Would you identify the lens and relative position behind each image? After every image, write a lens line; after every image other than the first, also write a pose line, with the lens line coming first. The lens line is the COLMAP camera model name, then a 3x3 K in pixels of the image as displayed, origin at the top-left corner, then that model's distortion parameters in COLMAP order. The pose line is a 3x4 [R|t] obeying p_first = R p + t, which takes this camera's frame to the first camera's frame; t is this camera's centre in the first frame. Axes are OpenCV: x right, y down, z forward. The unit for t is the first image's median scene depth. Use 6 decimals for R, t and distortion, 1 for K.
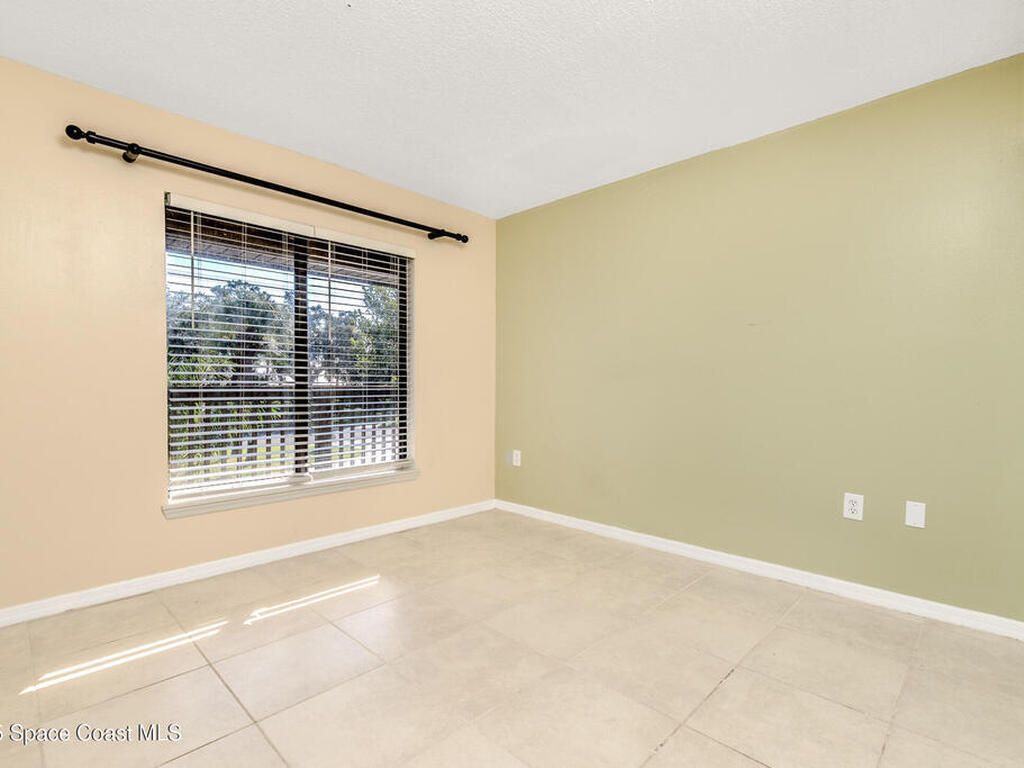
lens RADIAL K [[510.3, 0, 514.4], [0, 510.3, 383.9], [0, 0, 1]] dist [-0.002453, -0.000351]
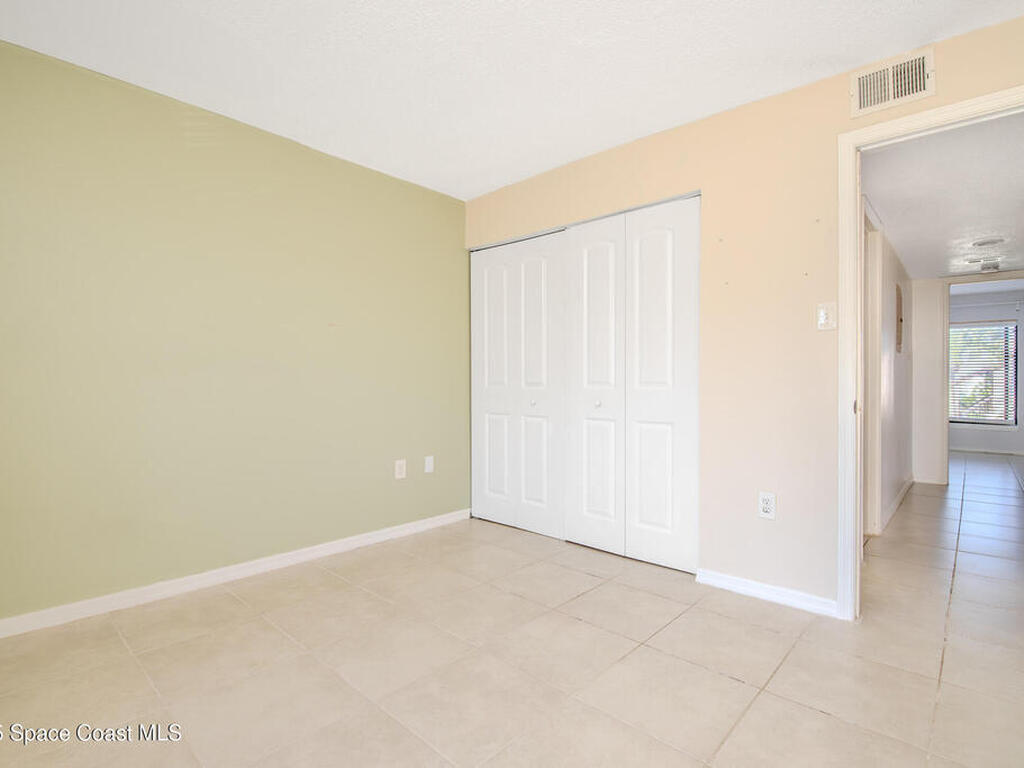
lens RADIAL K [[510.3, 0, 520.8], [0, 510.3, 378.2], [0, 0, 1]] dist [-0.002453, -0.000351]
pose [[-0.017969, 0.002296, 0.999836, -0.734324], [0.004564, 0.999987, -0.002214, -0.001811], [-0.999828, 0.004523, -0.017979, 0.711742]]
